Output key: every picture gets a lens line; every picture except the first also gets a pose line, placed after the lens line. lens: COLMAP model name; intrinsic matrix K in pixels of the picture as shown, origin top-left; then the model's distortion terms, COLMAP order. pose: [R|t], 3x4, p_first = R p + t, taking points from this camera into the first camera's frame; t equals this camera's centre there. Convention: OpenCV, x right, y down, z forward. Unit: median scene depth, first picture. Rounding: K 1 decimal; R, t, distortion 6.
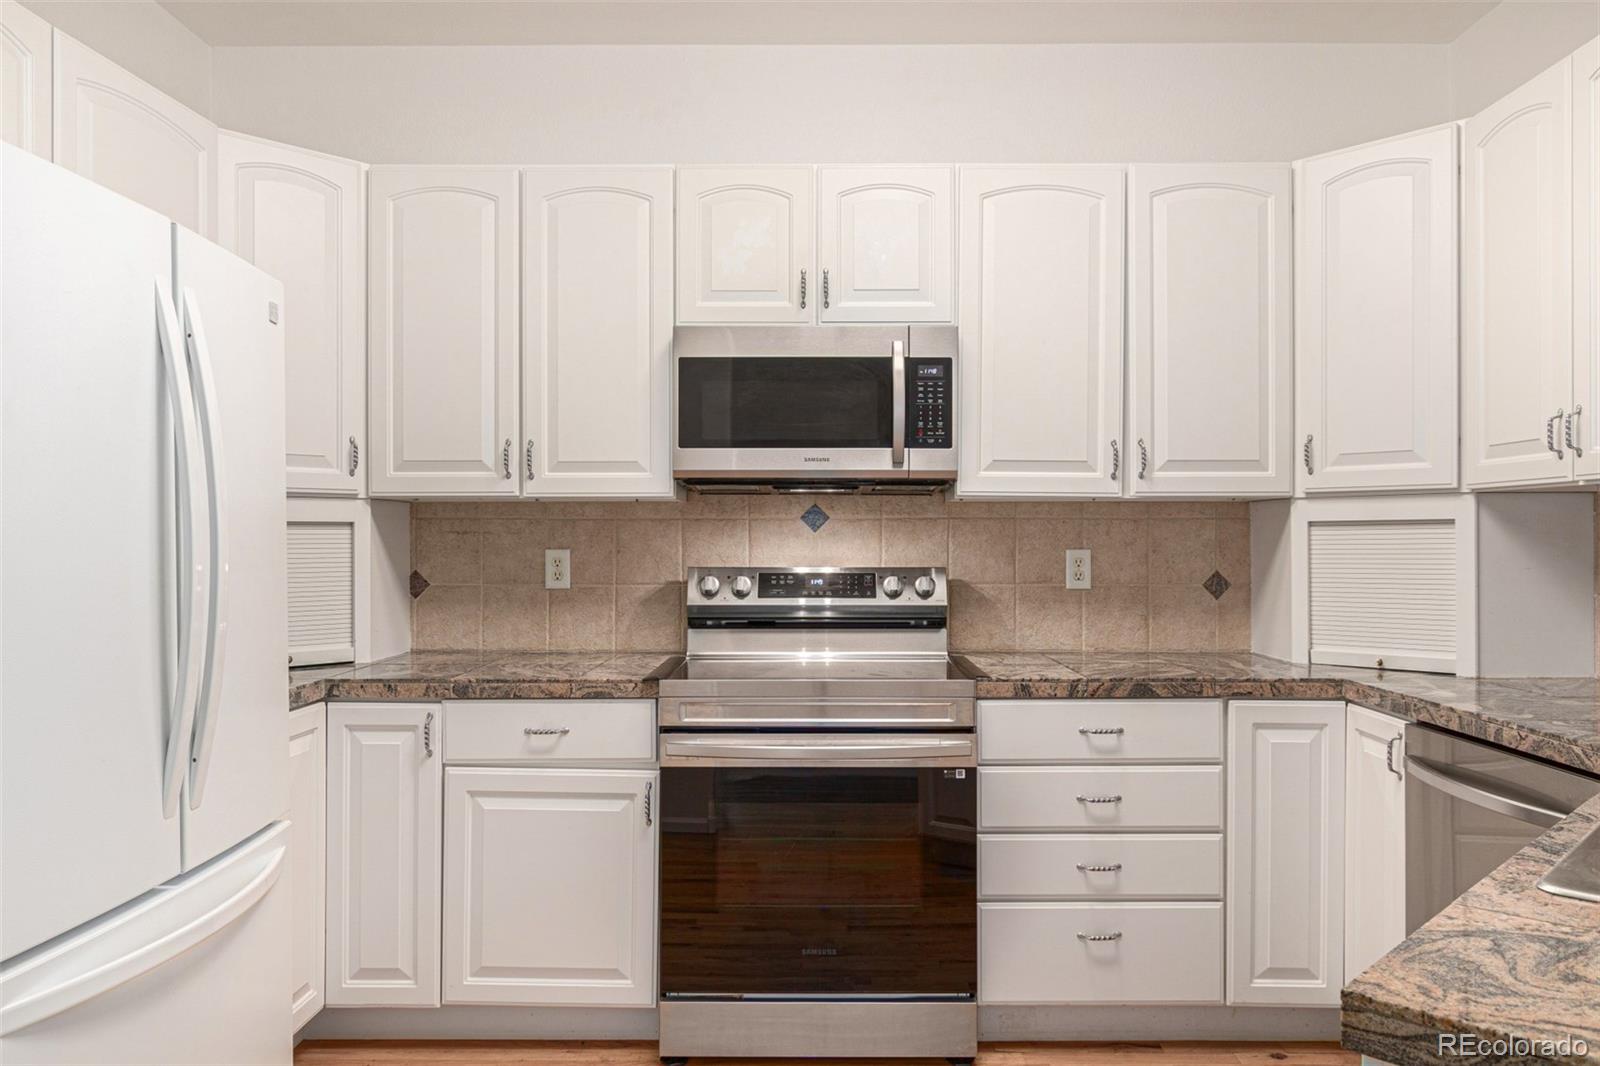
lens RADIAL K [[1102.8, 0, 795.5], [0, 1102.8, 536.2], [0, 0, 1]] dist [-0.007353, 0.002238]
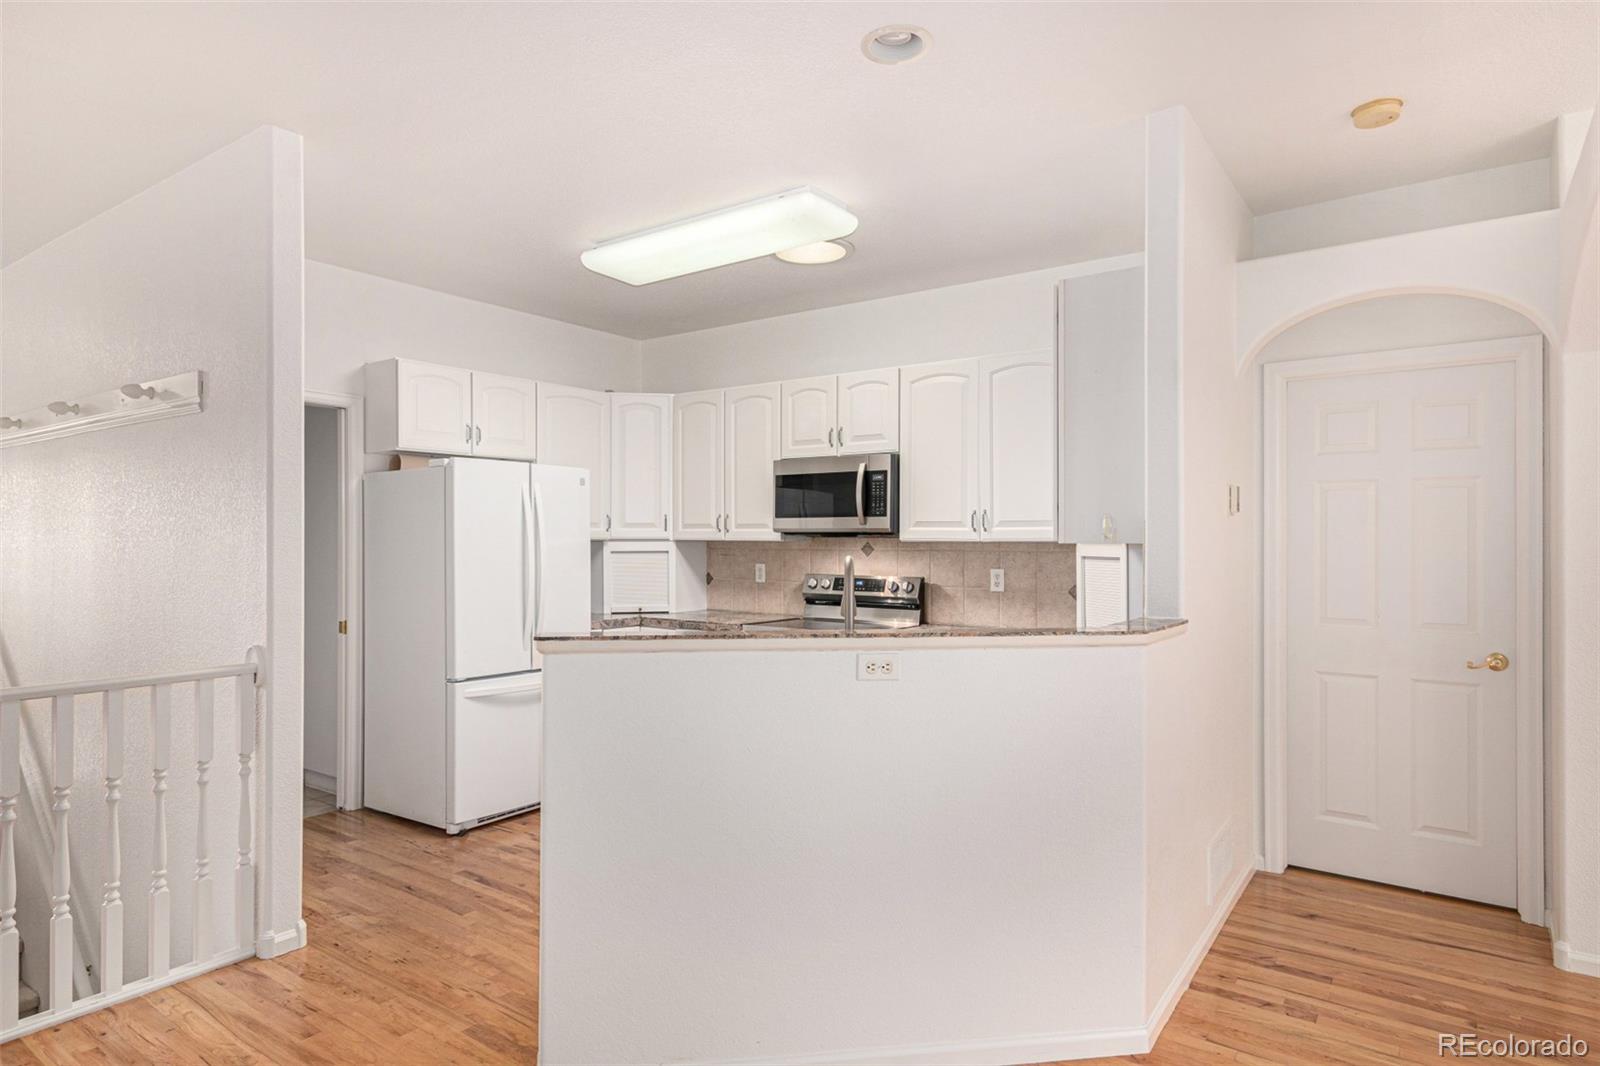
lens RADIAL K [[900.8, 0, 786.4], [0, 900.8, 541.5], [0, 0, 1]] dist [0.001073, 0.001755]
pose [[0.812431, 0.003358, -0.583048, 0.905078], [0.000198, 0.999982, 0.006034, -0.044381], [0.583058, -0.005018, 0.812415, -0.390767]]
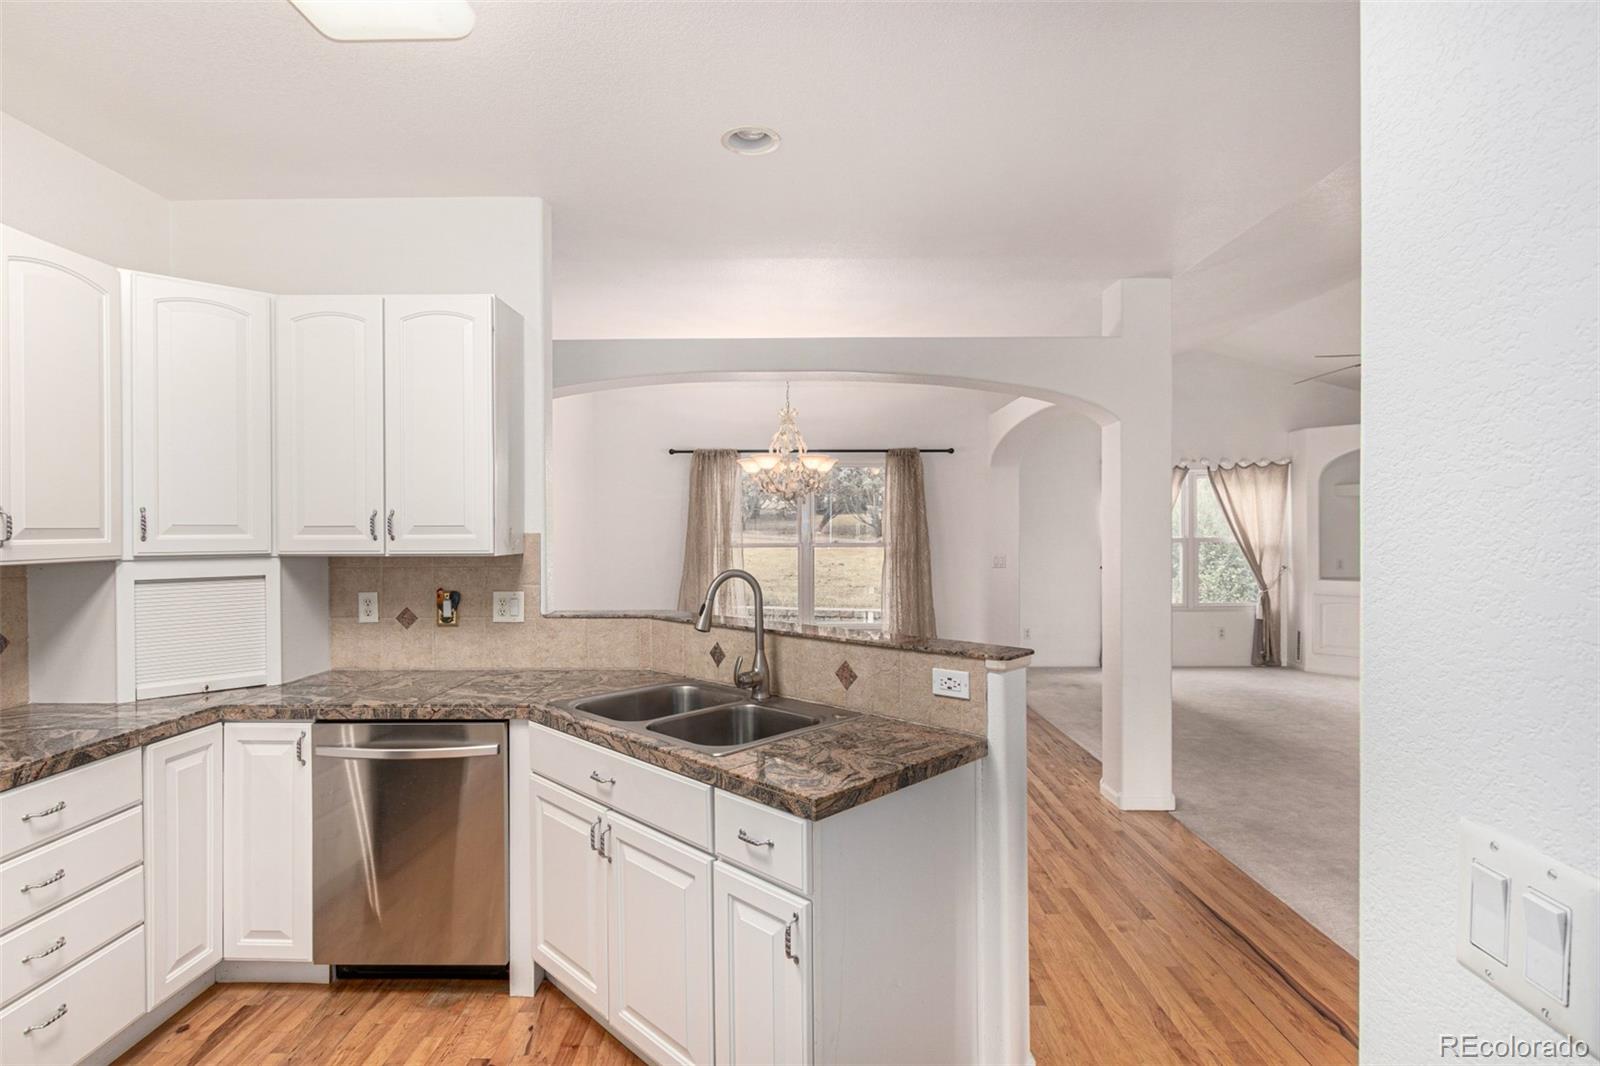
lens RADIAL K [[806.7, 0, 804.2], [0, 806.7, 532.6], [0, 0, 1]] dist [-0.001879, -0.001230]
pose [[-0.015816, -0.004538, 0.999865, -0.403182], [0.001123, 0.999989, 0.004557, -0.066918], [-0.999874, 0.001195, -0.015811, 0.295673]]
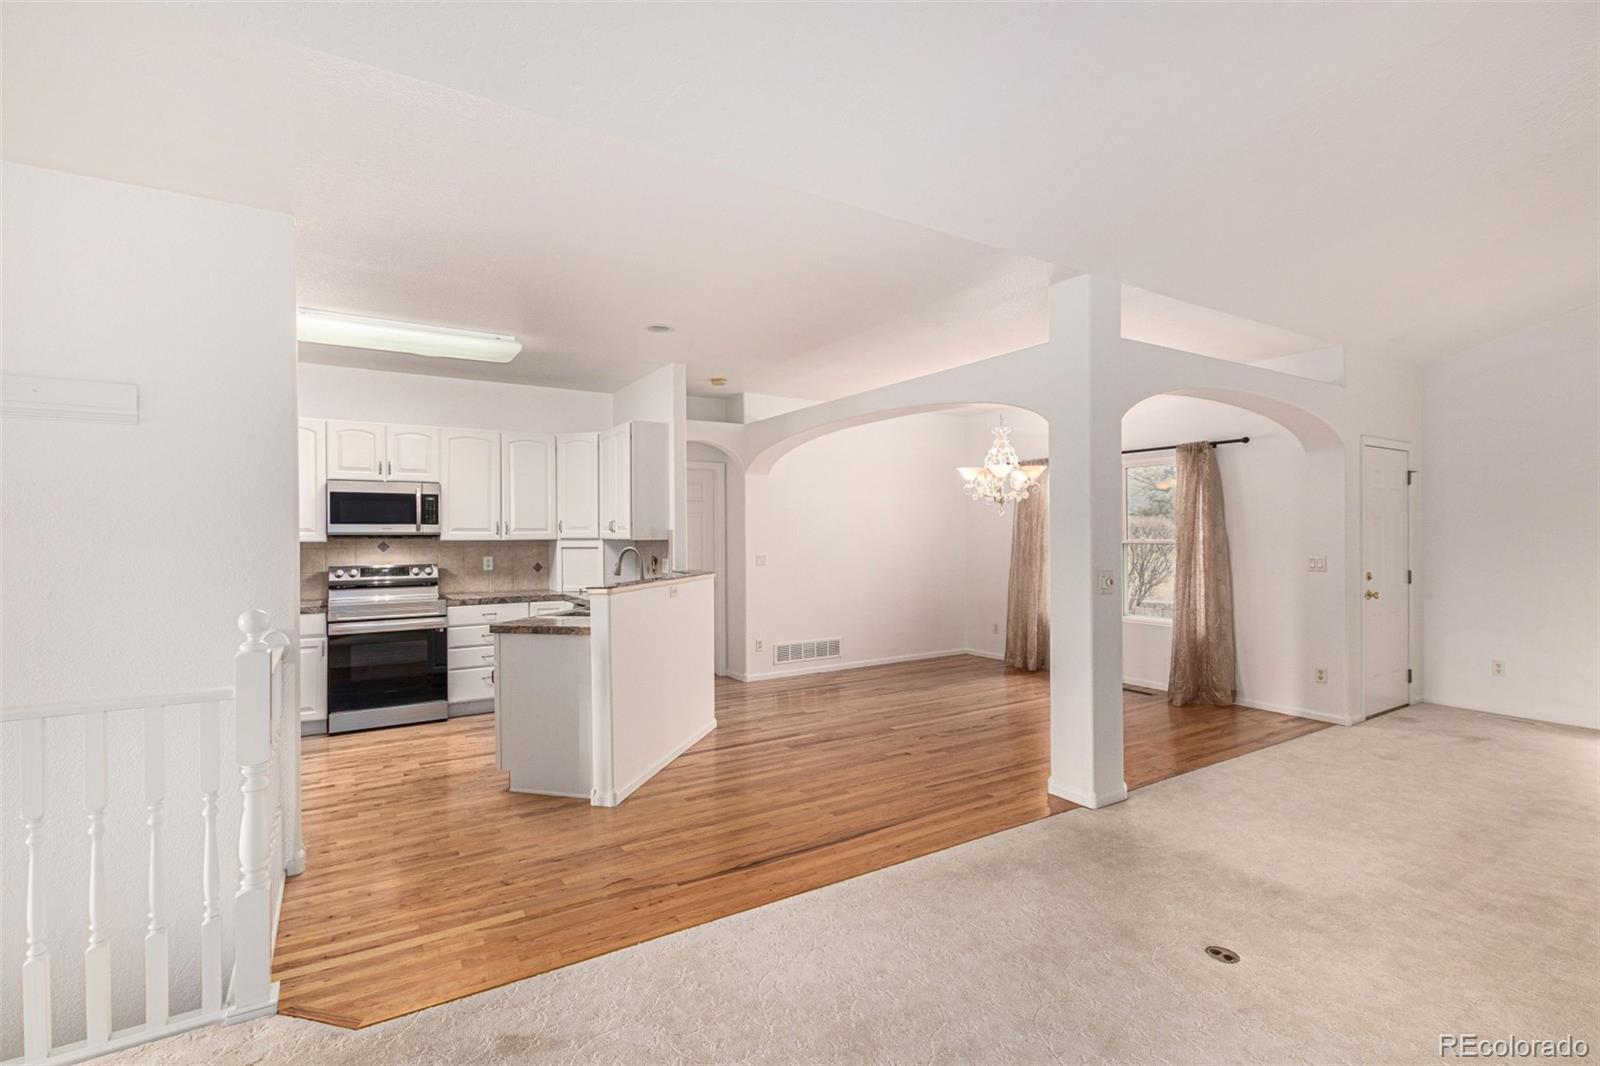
lens RADIAL K [[735.7, 0, 796.0], [0, 735.7, 535.3], [0, 0, 1]] dist [0.005582, 0.000198]
pose [[0.840338, -0.005376, 0.542036, -0.123507], [0.003352, 0.999983, 0.004722, -0.055538], [-0.542053, -0.002151, 0.840342, -1.172480]]
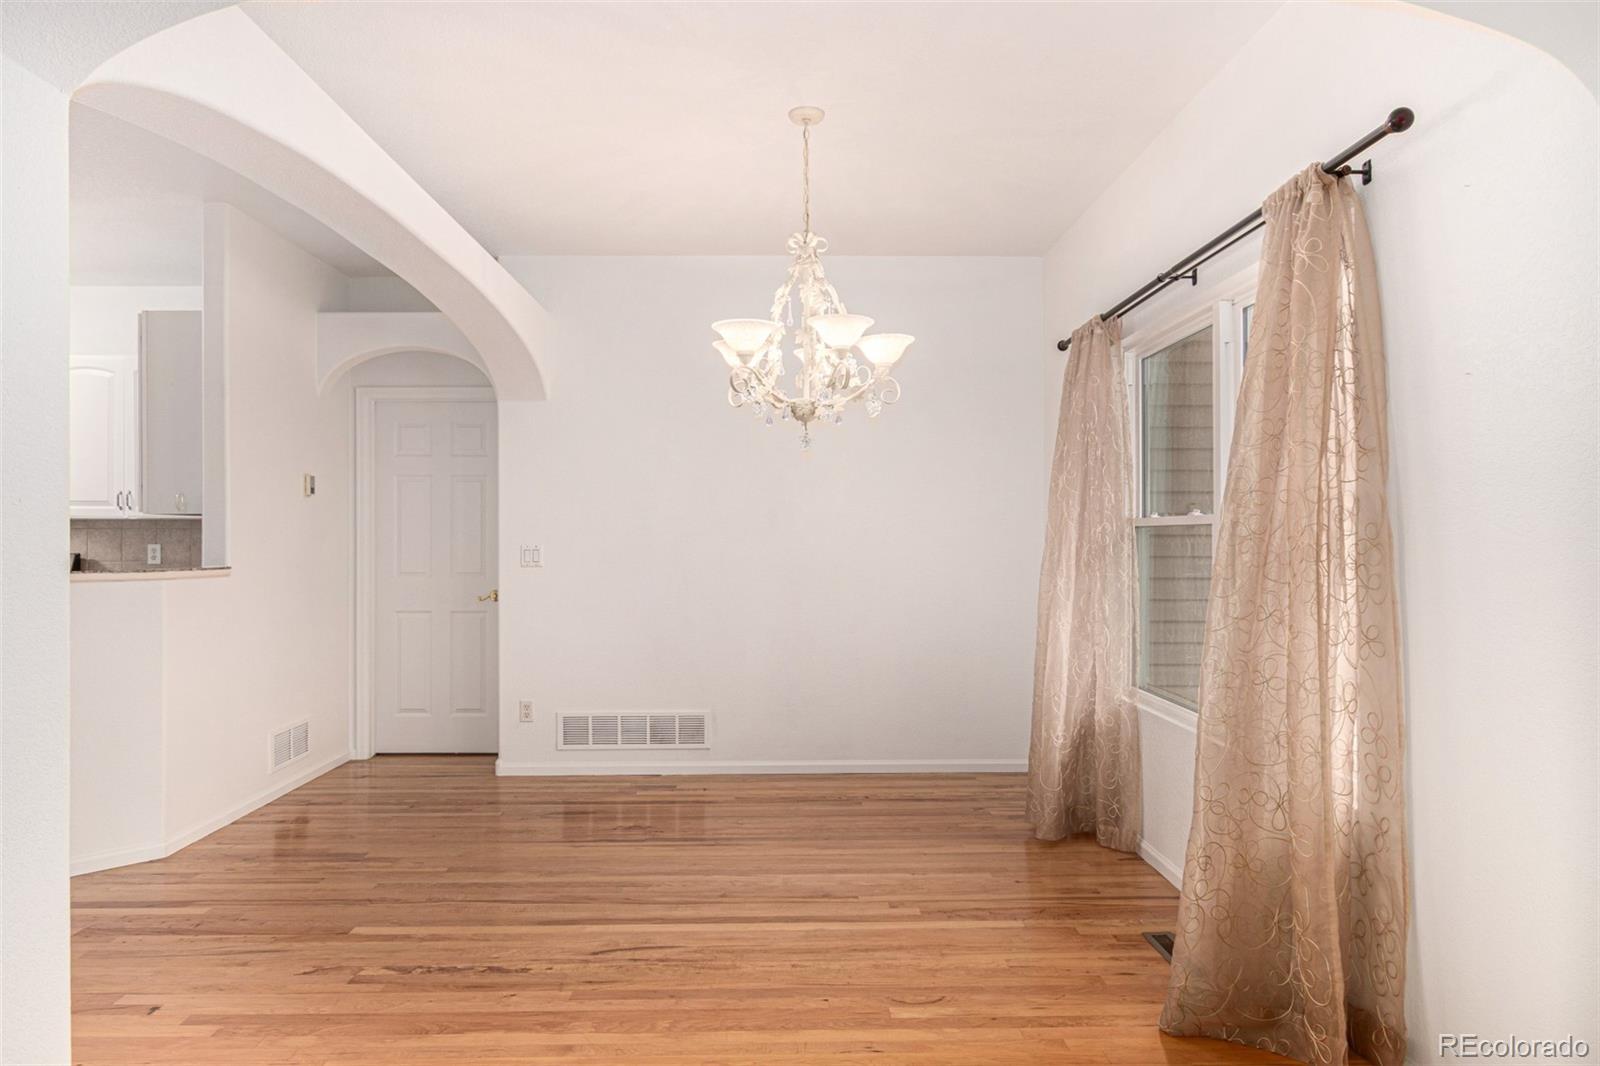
lens RADIAL K [[983.6, 0, 789.6], [0, 983.6, 543.0], [0, 0, 1]] dist [-0.002298, 0.002177]
pose [[0.999788, -0.002325, 0.020449, 1.501802], [0.002145, 0.999959, 0.008779, -0.003021], [-0.020469, -0.008733, 0.999752, -0.861352]]
